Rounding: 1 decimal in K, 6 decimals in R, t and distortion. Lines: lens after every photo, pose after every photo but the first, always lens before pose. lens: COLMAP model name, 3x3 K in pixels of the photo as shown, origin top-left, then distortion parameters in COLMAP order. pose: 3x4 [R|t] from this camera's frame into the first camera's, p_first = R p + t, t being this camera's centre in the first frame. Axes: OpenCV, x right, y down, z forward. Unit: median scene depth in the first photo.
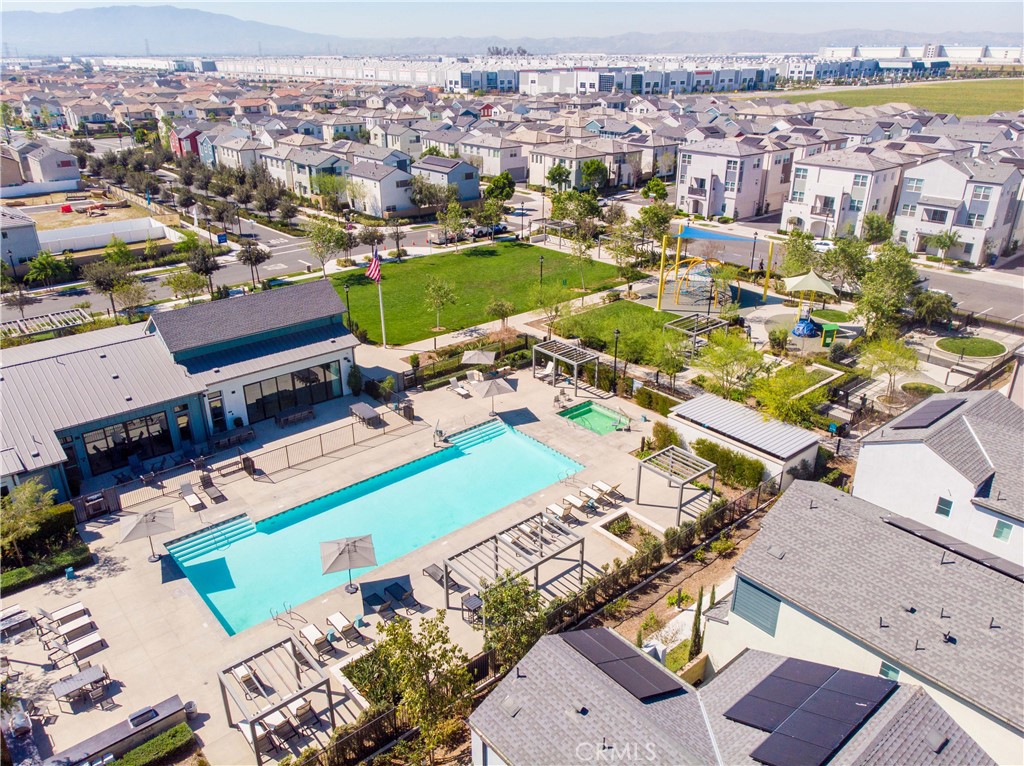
lens RADIAL K [[756.3, 0, 512.0], [0, 756.3, 383.0], [0, 0, 1]] dist [0.002747, 0.009598]
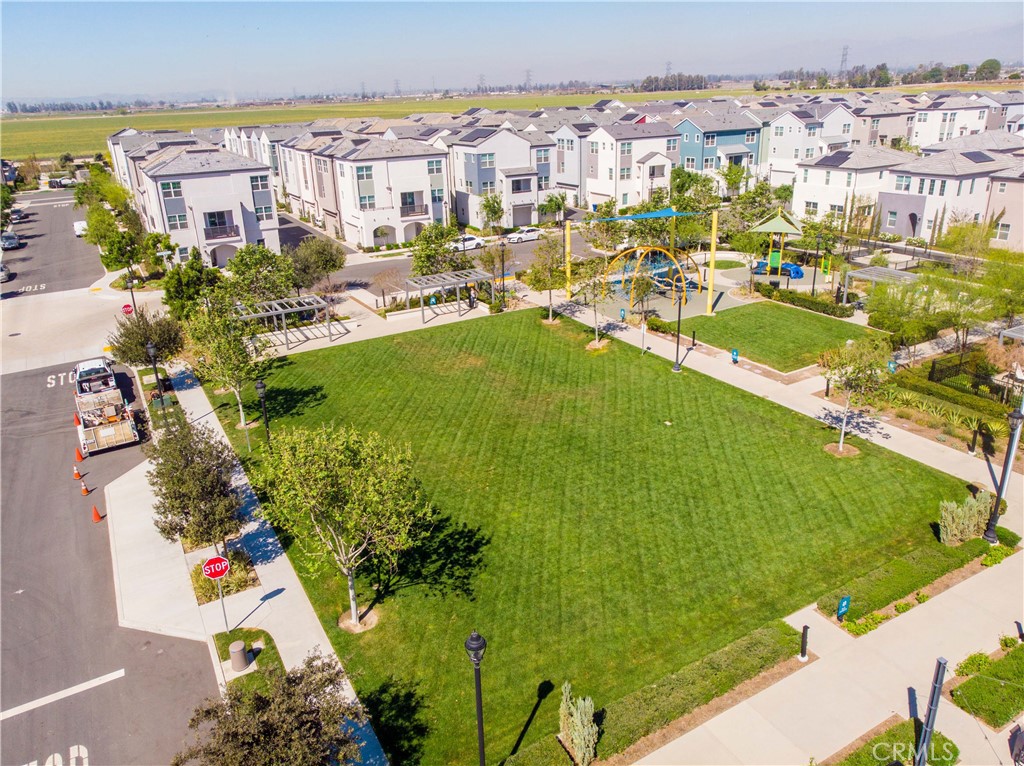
lens RADIAL K [[756.3, 0, 512.0], [0, 756.3, 383.0], [0, 0, 1]] dist [0.002747, 0.009598]
pose [[0.188013, -0.358857, 0.914261, -0.749947], [0.428544, 0.867552, 0.252395, -0.425973], [-0.883743, 0.344347, 0.316897, 1.333451]]
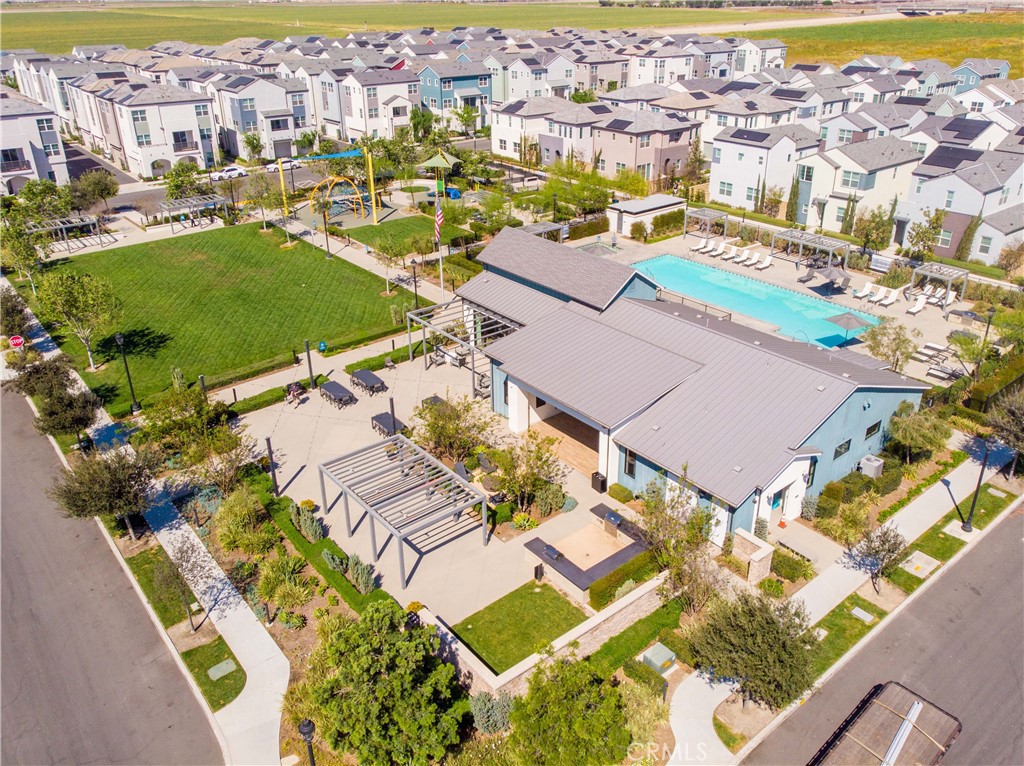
lens RADIAL K [[803.8, 0, 523.6], [0, 803.8, 374.0], [0, 0, 1]] dist [-0.028113, 0.048230]
pose [[0.012058, -0.432330, 0.901635, -1.311906], [0.409271, 0.824845, 0.390036, -0.391991], [-0.912333, 0.364310, 0.186886, 0.927262]]
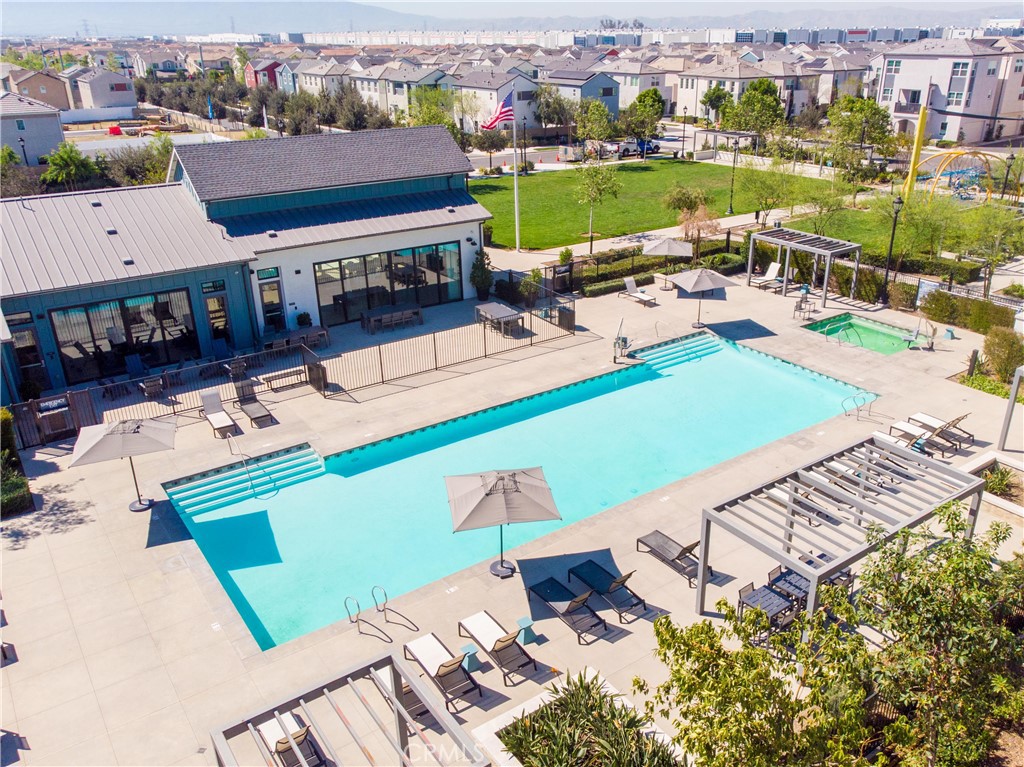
lens RADIAL K [[829.5, 0, 563.1], [0, 829.5, 391.3], [0, 0, 1]] dist [0.015064, -0.004414]
pose [[0.997823, 0.027053, -0.060138, -0.096928], [-0.027533, 0.999595, -0.007164, 0.106352], [0.059920, 0.008804, 0.998164, 0.304575]]
